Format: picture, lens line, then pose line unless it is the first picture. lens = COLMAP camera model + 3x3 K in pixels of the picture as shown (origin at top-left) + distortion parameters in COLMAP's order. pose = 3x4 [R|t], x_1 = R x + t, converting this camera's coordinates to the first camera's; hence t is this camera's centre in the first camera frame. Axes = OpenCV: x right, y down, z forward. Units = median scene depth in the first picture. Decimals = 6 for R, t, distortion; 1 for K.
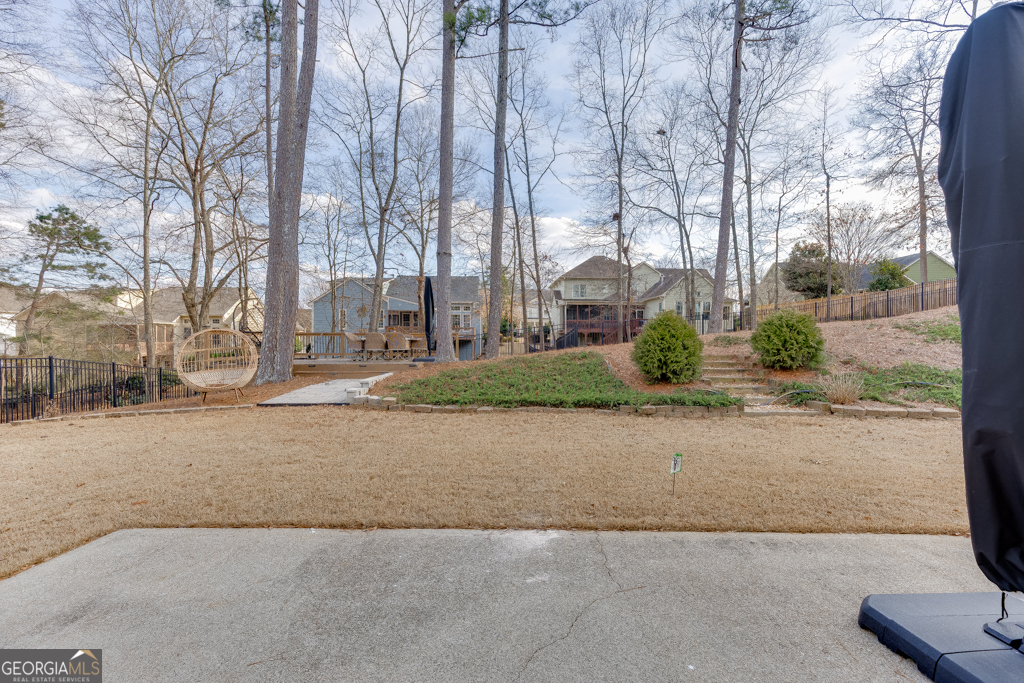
lens RADIAL K [[455.1, 0, 507.9], [0, 455.1, 339.8], [0, 0, 1]] dist [0.004464, -0.000666]
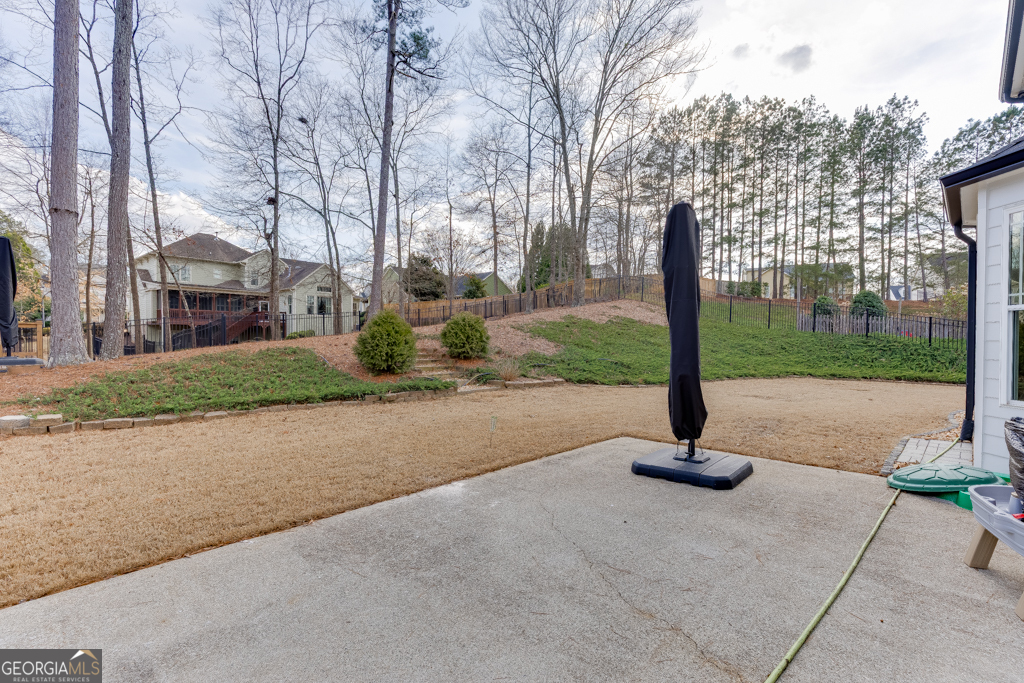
lens RADIAL K [[455.1, 0, 515.5], [0, 455.1, 340.0], [0, 0, 1]] dist [0.004464, -0.000666]
pose [[0.691225, -0.000504, 0.722640, -0.174723], [-0.008322, 0.999928, 0.008659, -0.000729], [-0.722592, -0.011999, 0.691171, -0.006330]]
